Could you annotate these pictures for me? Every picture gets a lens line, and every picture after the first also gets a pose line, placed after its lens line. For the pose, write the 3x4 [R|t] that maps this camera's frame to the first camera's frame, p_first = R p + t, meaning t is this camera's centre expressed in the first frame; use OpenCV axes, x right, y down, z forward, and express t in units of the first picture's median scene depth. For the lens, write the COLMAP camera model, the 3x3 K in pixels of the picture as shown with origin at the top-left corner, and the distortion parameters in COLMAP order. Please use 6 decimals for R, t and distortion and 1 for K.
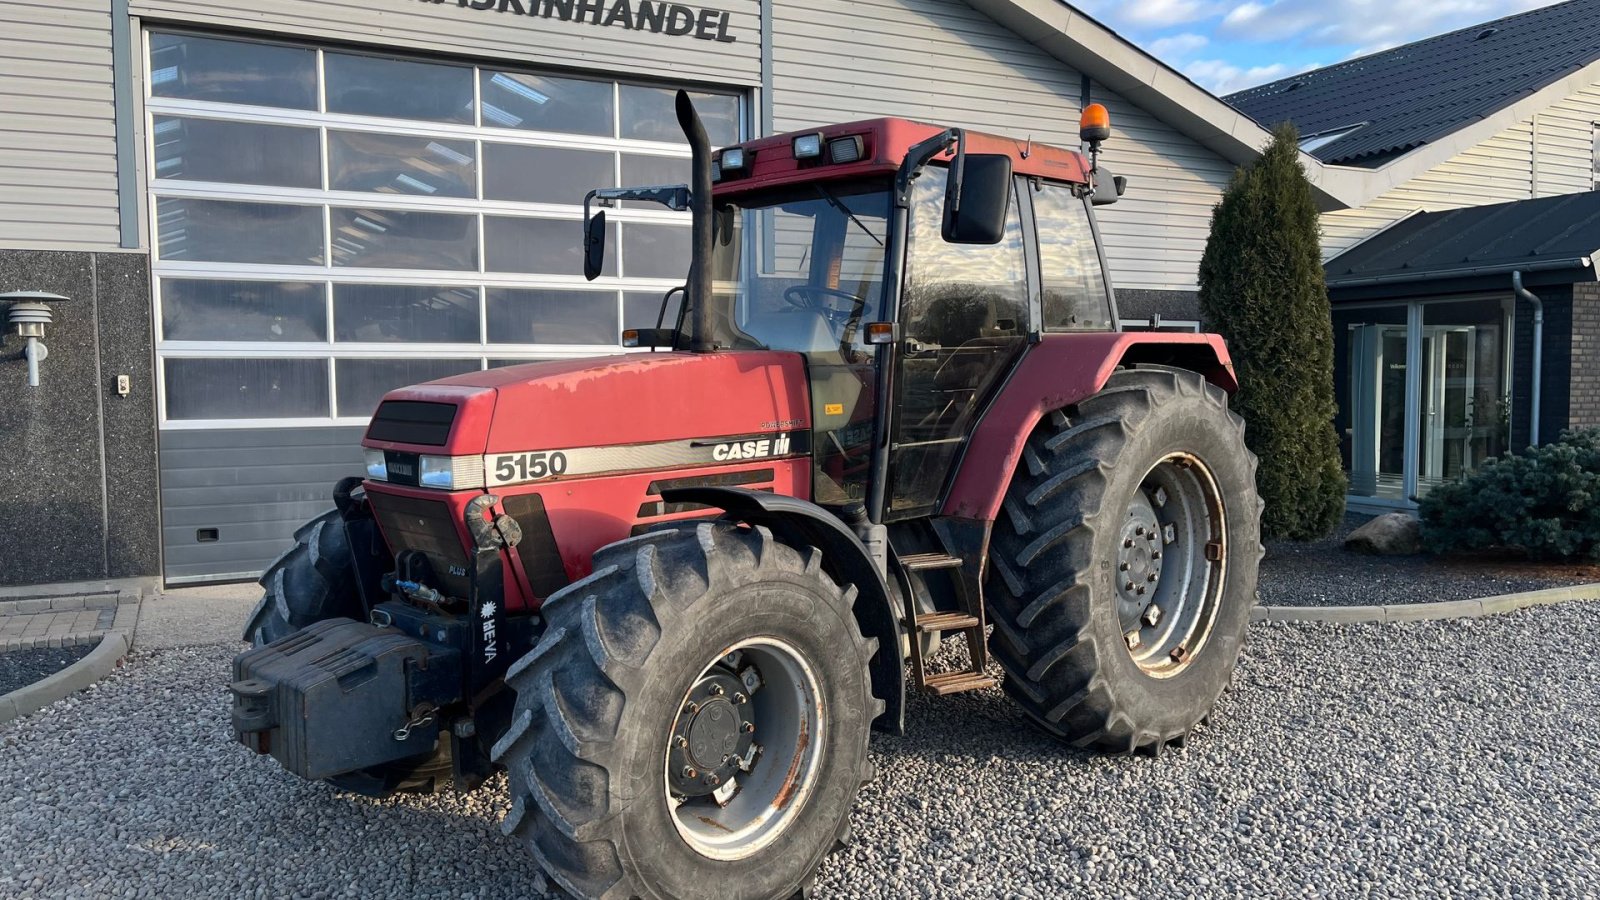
lens RADIAL K [[1206.5, 0, 795.0], [0, 1206.5, 459.7], [0, 0, 1]] dist [0.077551, -0.096726]
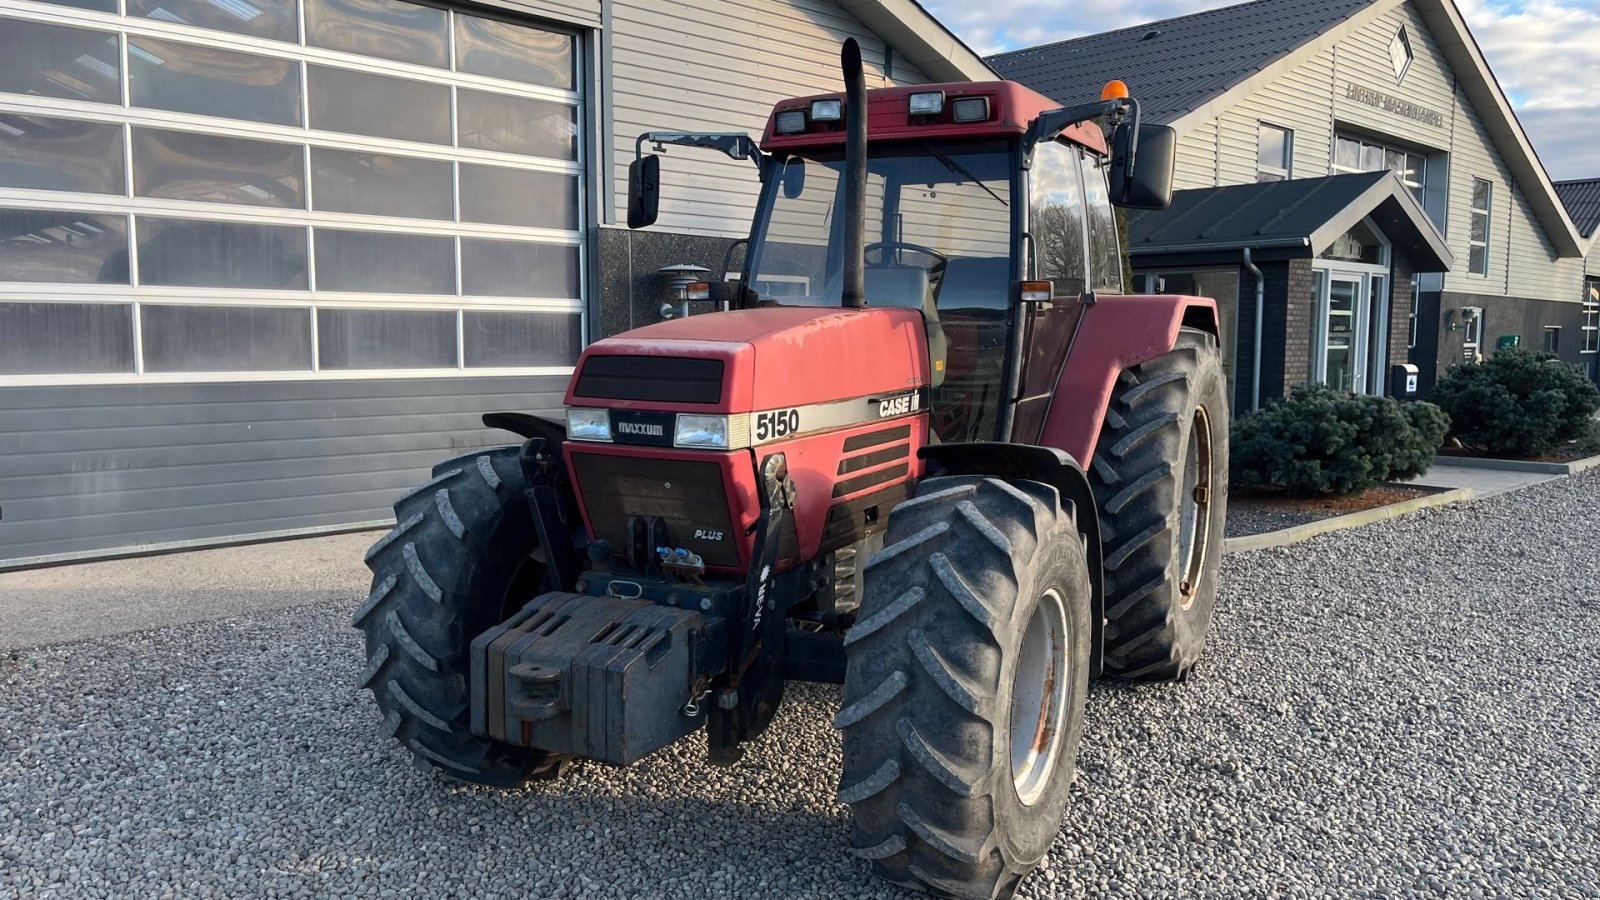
lens RADIAL K [[1205.8, 0, 809.2], [0, 1205.8, 450.2], [0, 0, 1]] dist [0.069367, -0.076156]
pose [[0.951936, -0.018595, 0.305733, -0.364472], [0.010083, 0.999517, 0.029395, -0.001456], [-0.306132, -0.024899, 0.951664, 0.060103]]
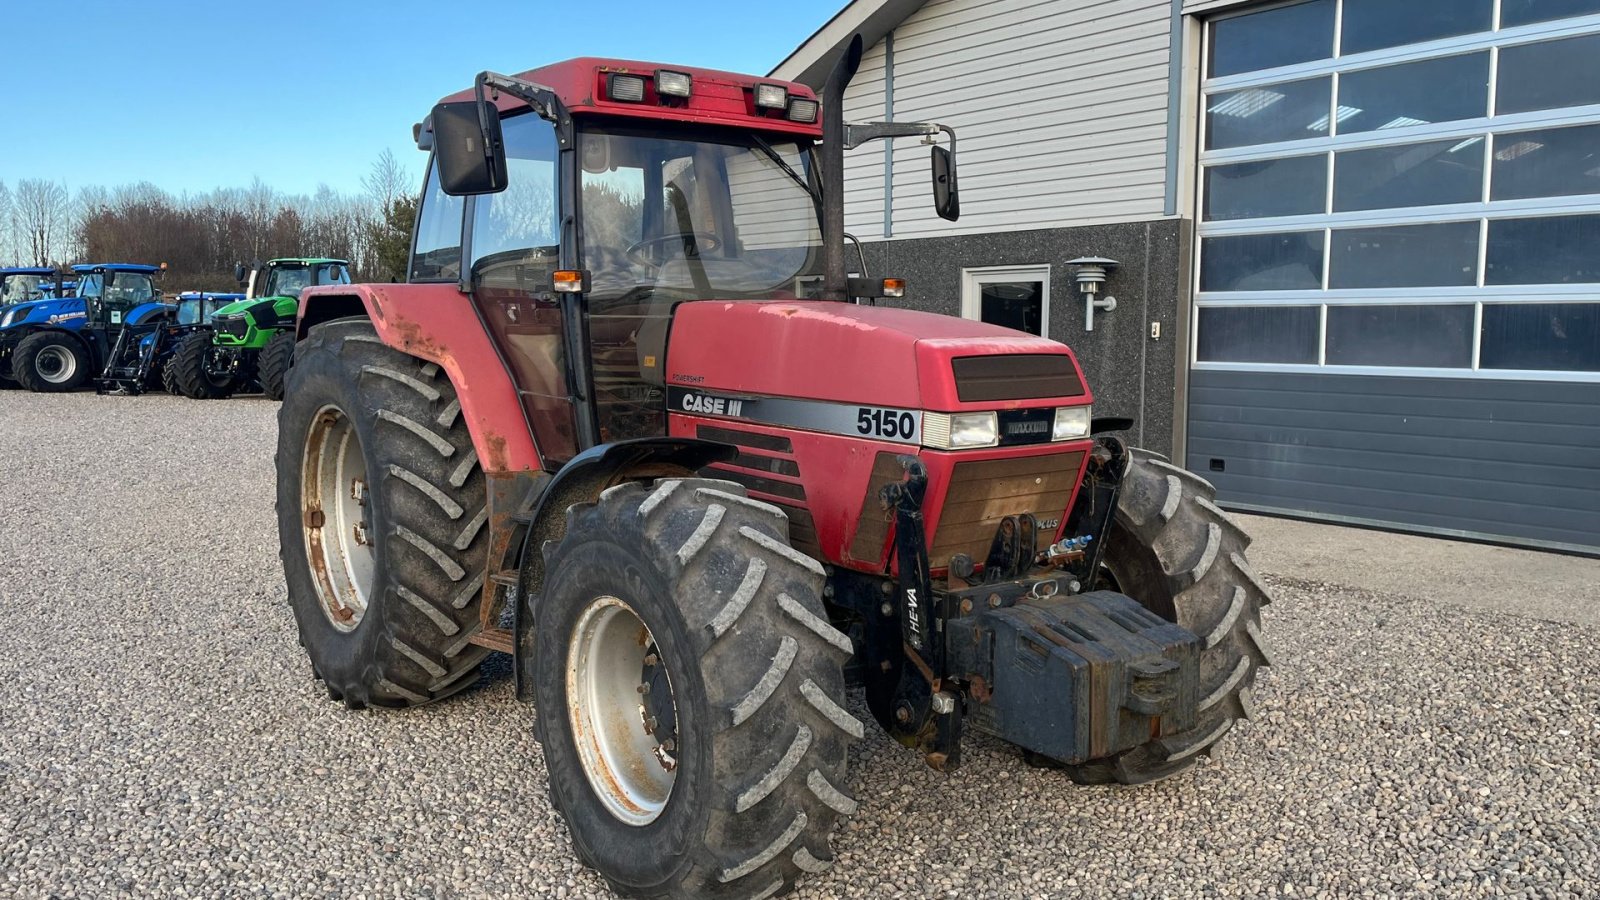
lens RADIAL K [[1322.5, 0, 806.9], [0, 1322.5, 456.6], [0, 0, 1]] dist [0.077054, -0.106121]
pose [[0.210581, 0.103026, -0.972132, 1.143779], [-0.070300, 0.993452, 0.090058, -0.054178], [0.975045, 0.049377, 0.216445, 0.665961]]
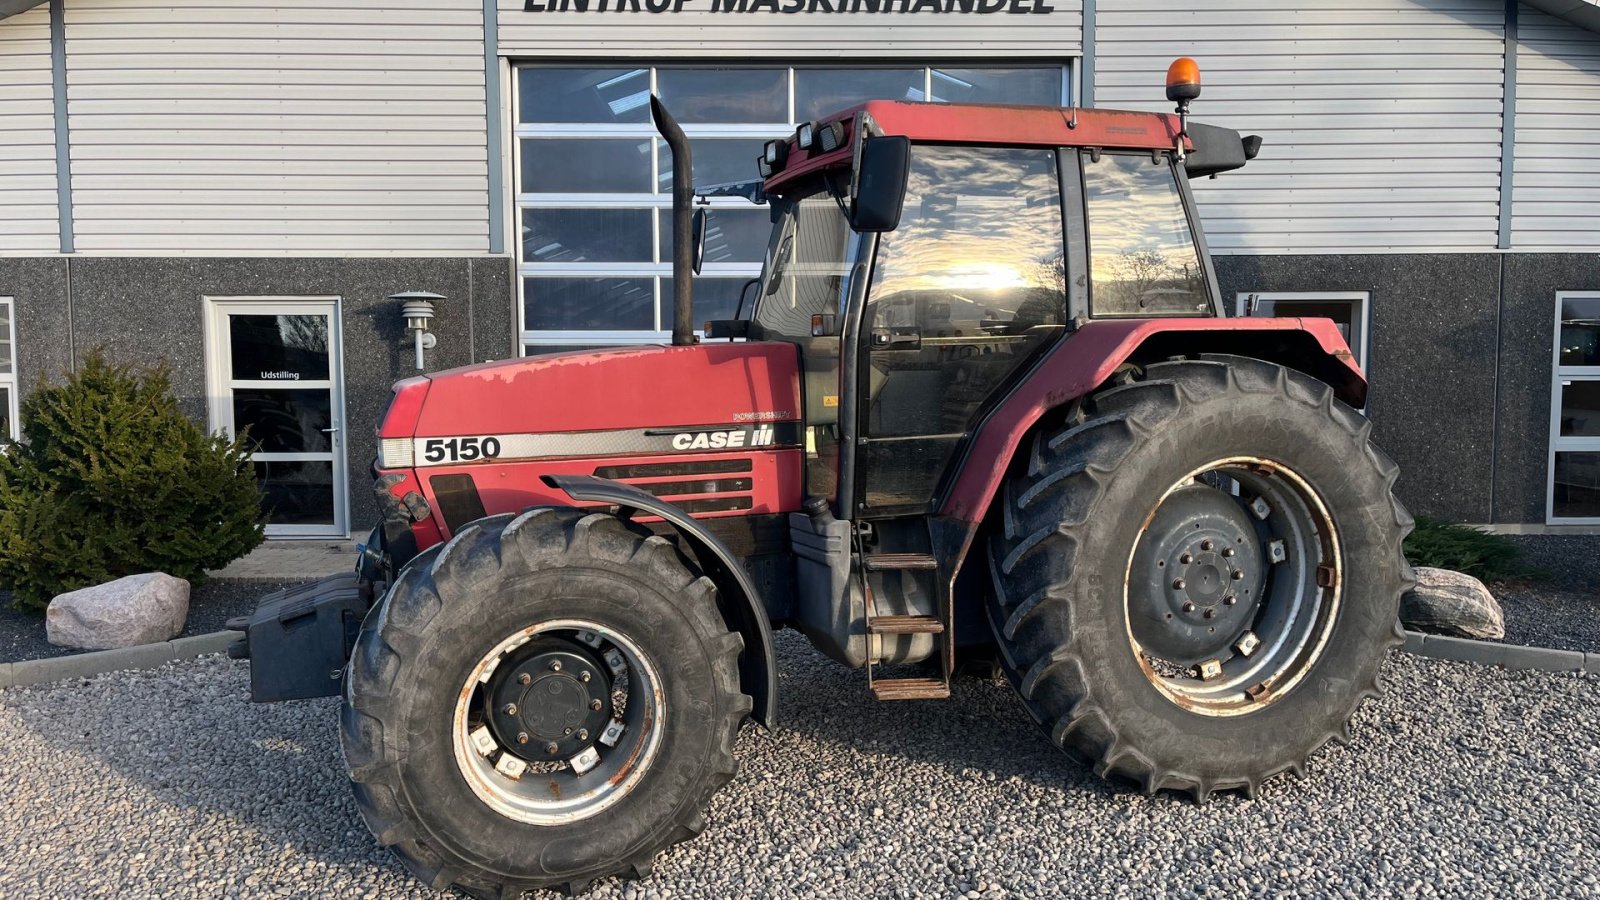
lens RADIAL K [[1214.9, 0, 802.8], [0, 1214.9, 455.4], [0, 0, 1]] dist [0.057029, -0.066694]
pose [[0.905220, 0.035257, -0.423478, 0.406088], [-0.029506, 0.999362, 0.020130, -0.015733], [0.423918, -0.005727, 0.905683, 0.085345]]
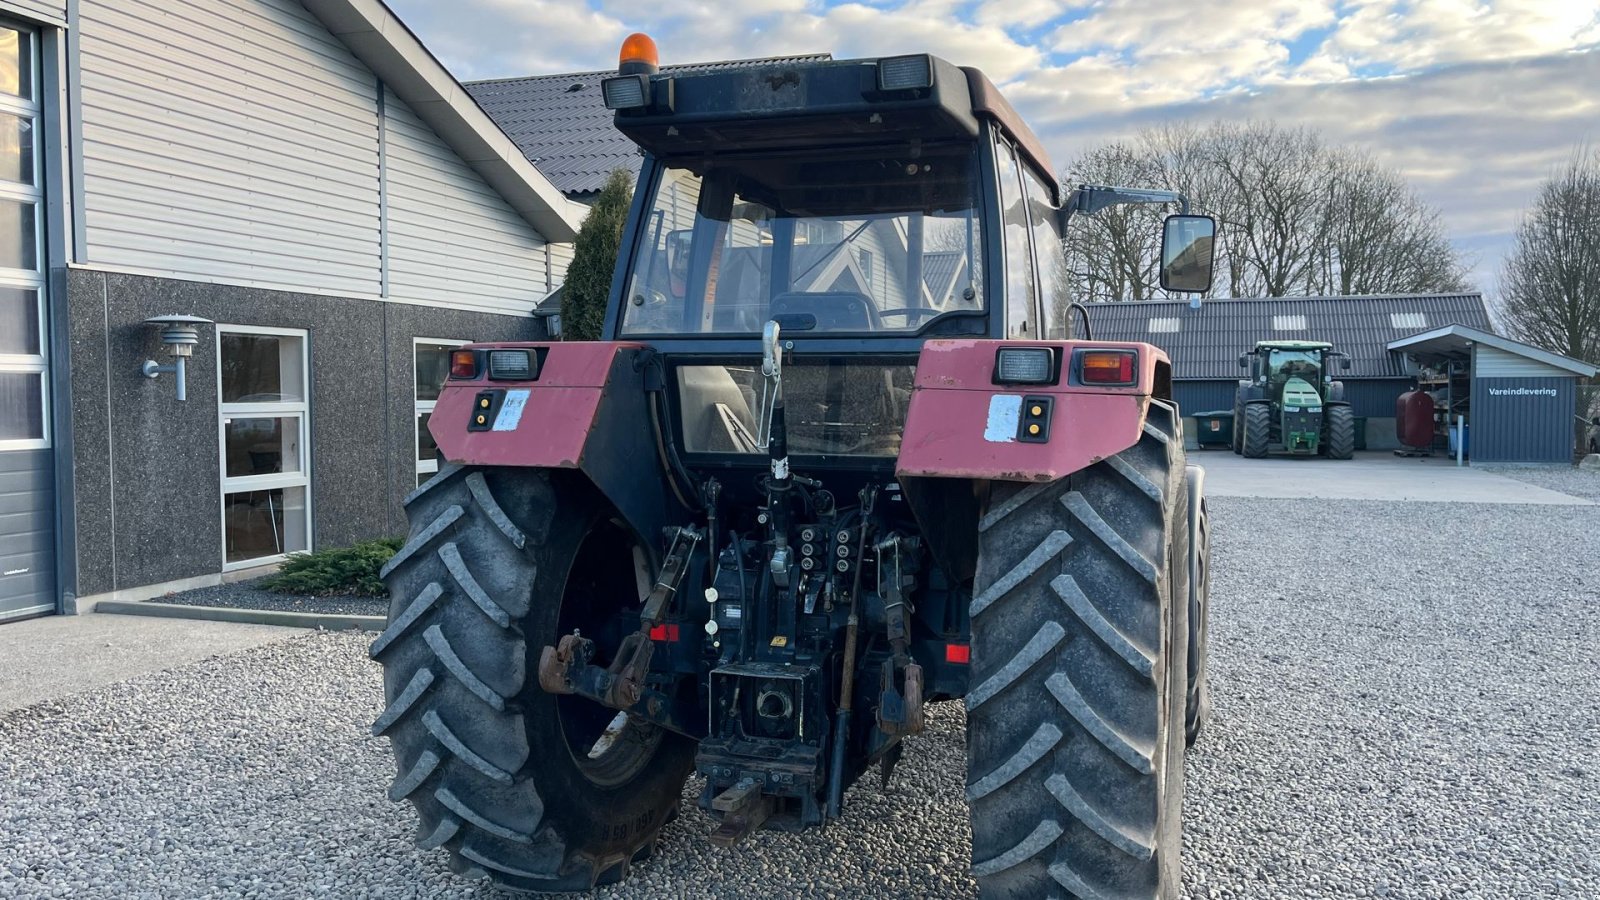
lens RADIAL K [[1314.7, 0, 808.1], [0, 1314.7, 455.7], [0, 0, 1]] dist [0.058611, -0.054247]
pose [[0.688716, -0.032081, 0.724321, -0.706963], [0.047238, 0.998883, -0.000675, -0.014262], [-0.723491, 0.034680, 0.689462, 0.140633]]
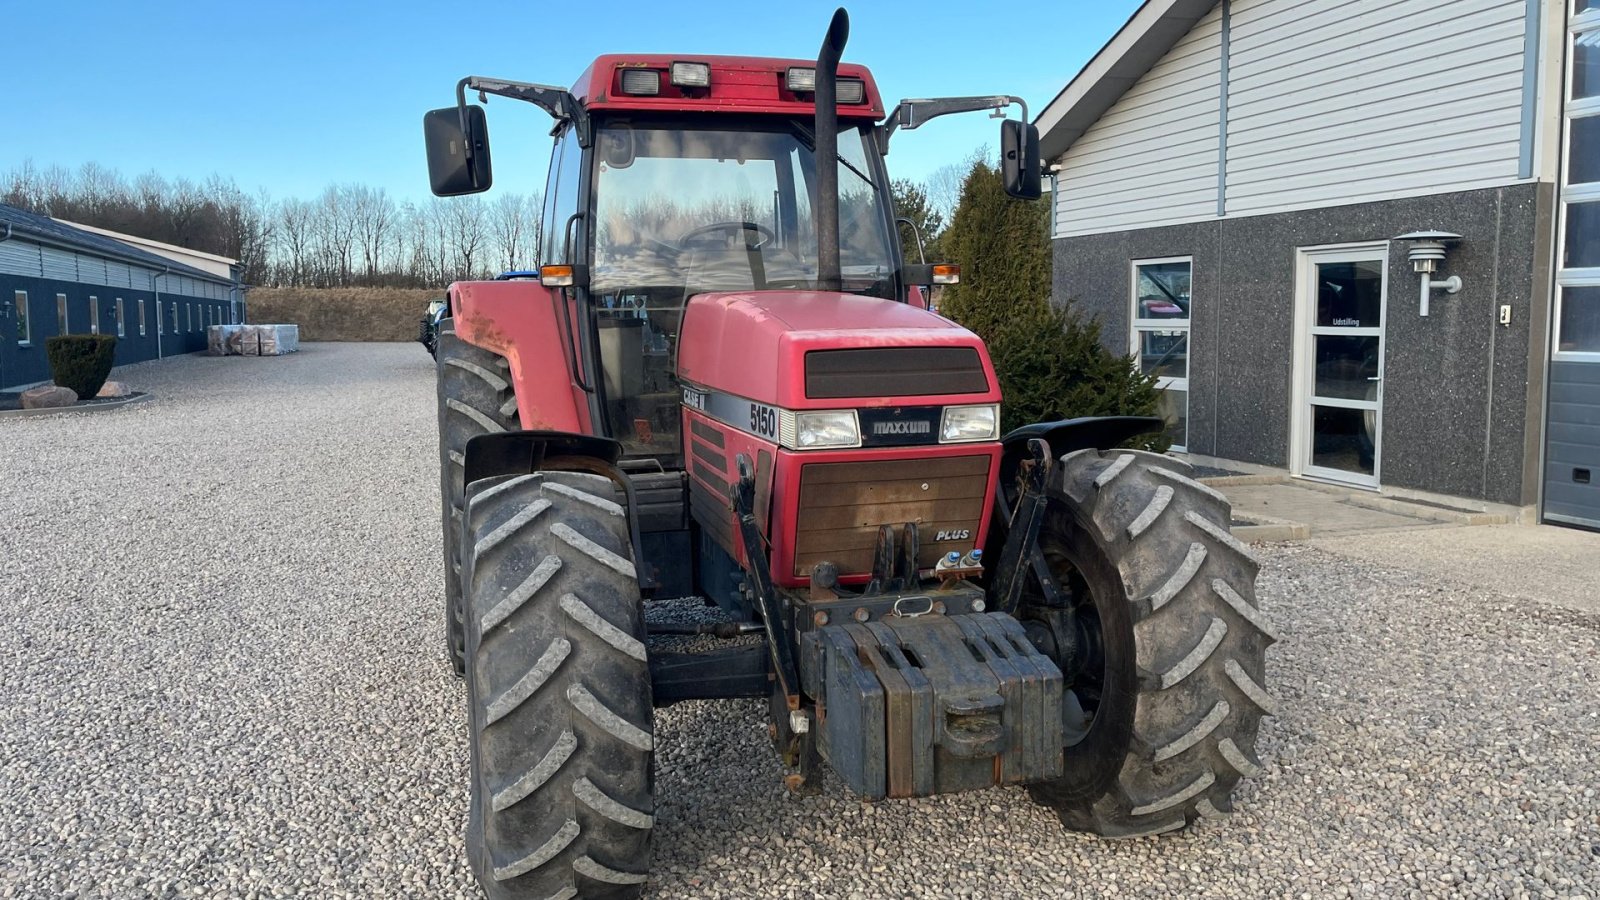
lens RADIAL K [[1321.1, 0, 805.5], [0, 1321.1, 445.2], [0, 0, 1]] dist [0.056033, -0.049924]
pose [[-0.142544, 0.103248, -0.984389, 1.114482], [-0.058558, 0.991923, 0.112518, -0.076389], [0.988055, 0.073682, -0.135347, 0.997464]]
